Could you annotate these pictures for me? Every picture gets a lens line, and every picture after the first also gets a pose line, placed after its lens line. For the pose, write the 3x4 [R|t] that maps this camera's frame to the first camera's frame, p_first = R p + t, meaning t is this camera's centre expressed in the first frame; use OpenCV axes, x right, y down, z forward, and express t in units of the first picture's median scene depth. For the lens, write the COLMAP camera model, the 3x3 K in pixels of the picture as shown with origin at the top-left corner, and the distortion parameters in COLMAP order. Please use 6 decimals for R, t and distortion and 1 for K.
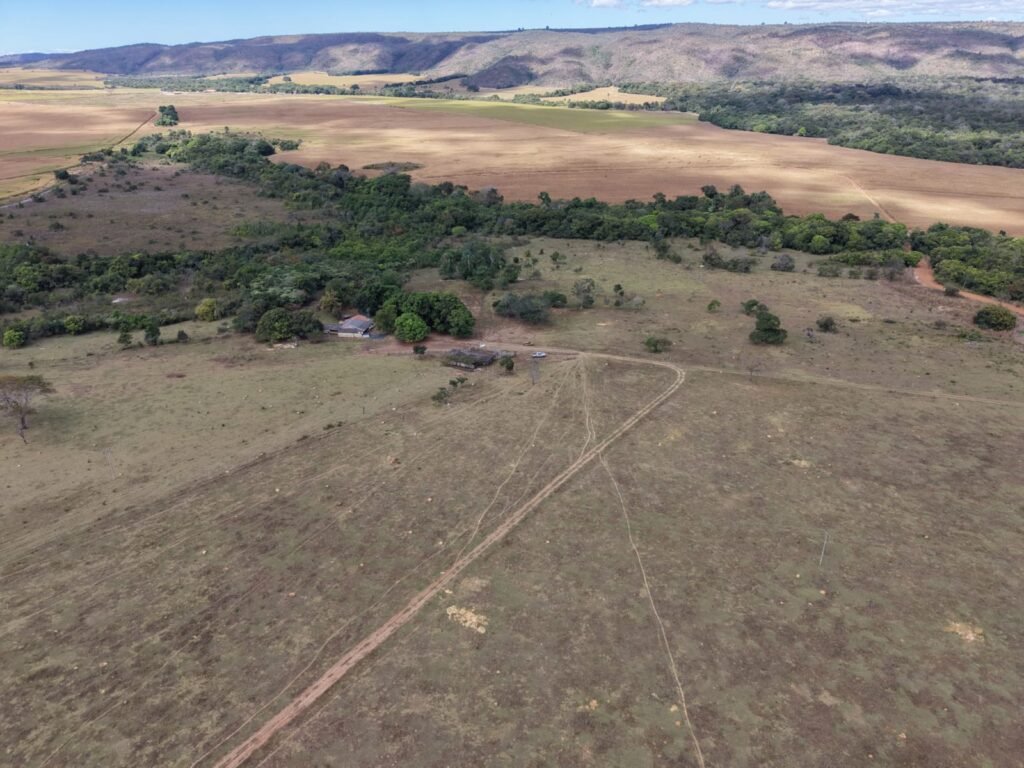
lens RADIAL K [[677.6, 0, 512.2], [0, 677.6, 384.4], [0, 0, 1]] dist [0.033589, -0.031581]
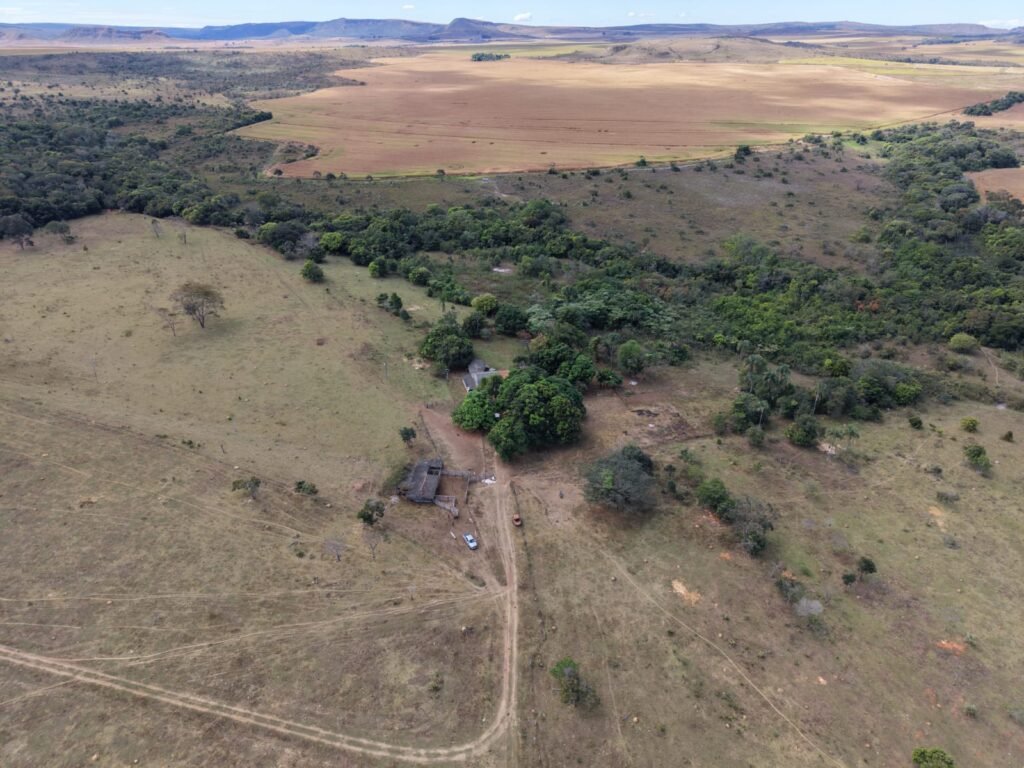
lens RADIAL K [[687.7, 0, 510.8], [0, 687.7, 383.0], [0, 0, 1]] dist [0.007441, -0.001267]
pose [[0.370911, 0.433050, -0.821518, 0.544194], [-0.410022, 0.870093, 0.273533, -0.382899], [0.833251, 0.235384, 0.500287, 0.743955]]
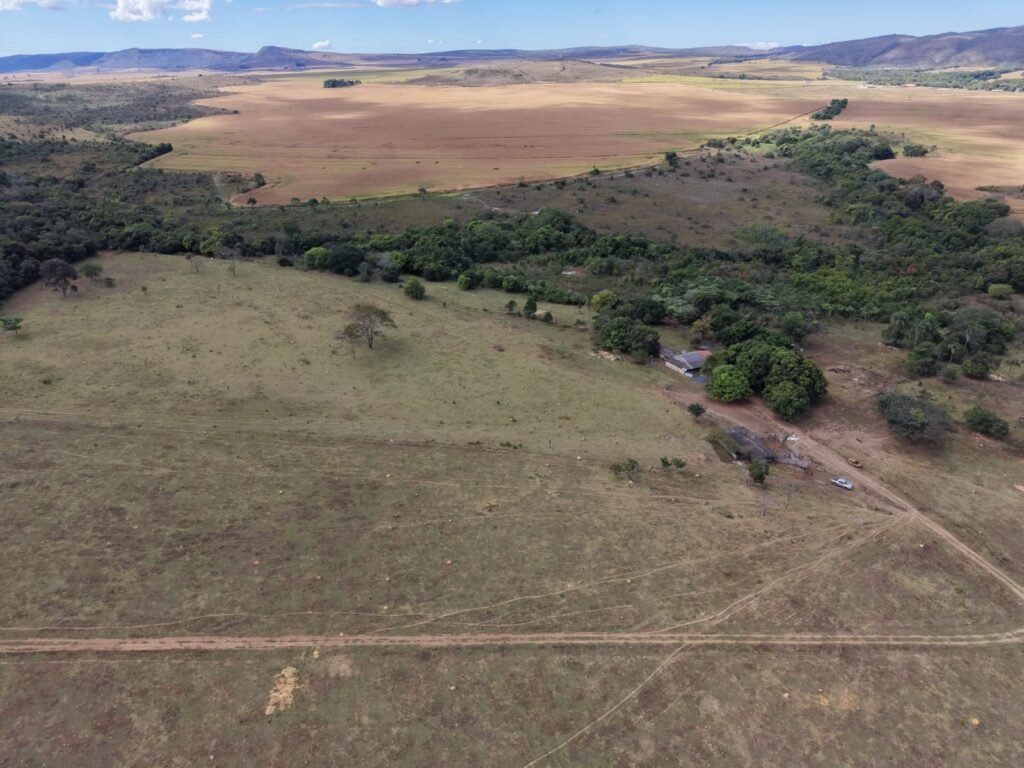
lens RADIAL K [[687.7, 0, 510.8], [0, 687.7, 383.0], [0, 0, 1]] dist [0.007441, -0.001267]
pose [[0.597264, 0.346248, -0.723456, 0.334423], [-0.342889, 0.925659, 0.159943, -0.145788], [0.725053, 0.152537, 0.671588, 0.297313]]
